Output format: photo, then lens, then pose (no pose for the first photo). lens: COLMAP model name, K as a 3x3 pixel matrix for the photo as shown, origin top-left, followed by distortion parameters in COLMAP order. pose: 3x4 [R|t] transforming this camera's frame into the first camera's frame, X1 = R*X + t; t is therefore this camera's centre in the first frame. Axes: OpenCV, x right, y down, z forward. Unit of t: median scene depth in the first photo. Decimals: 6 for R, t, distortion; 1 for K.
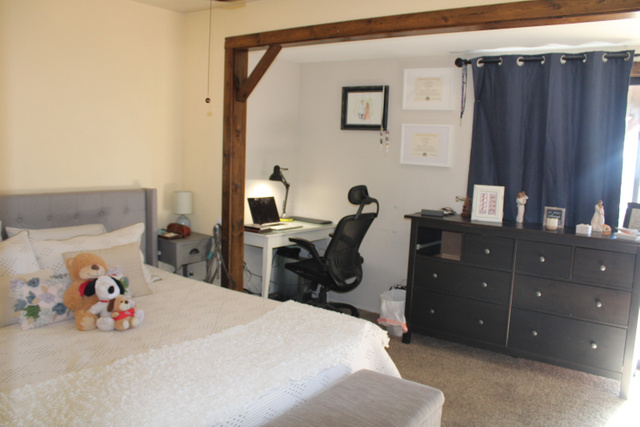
lens RADIAL K [[533.1, 0, 320.0], [0, 533.1, 213.4], [0, 0, 1]] dist [-0.085052, -0.002678]
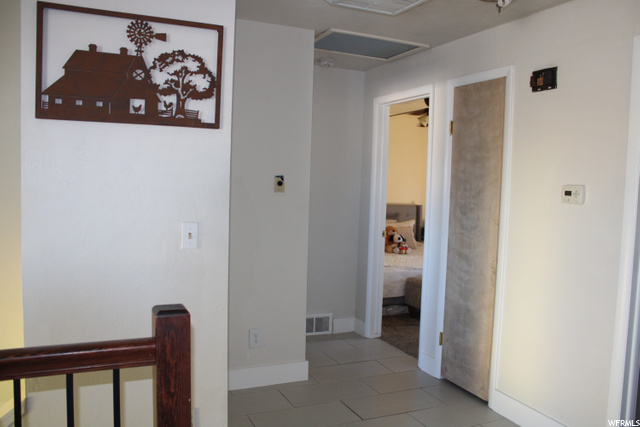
lens RADIAL K [[533.1, 0, 319.4], [0, 533.1, 214.2], [0, 0, 1]] dist [-0.085052, -0.002678]
pose [[0.863240, 0.022154, -0.504308, 0.568844], [-0.060496, 0.996377, -0.059783, 0.200285], [0.501156, 0.082116, 0.861452, -1.434488]]
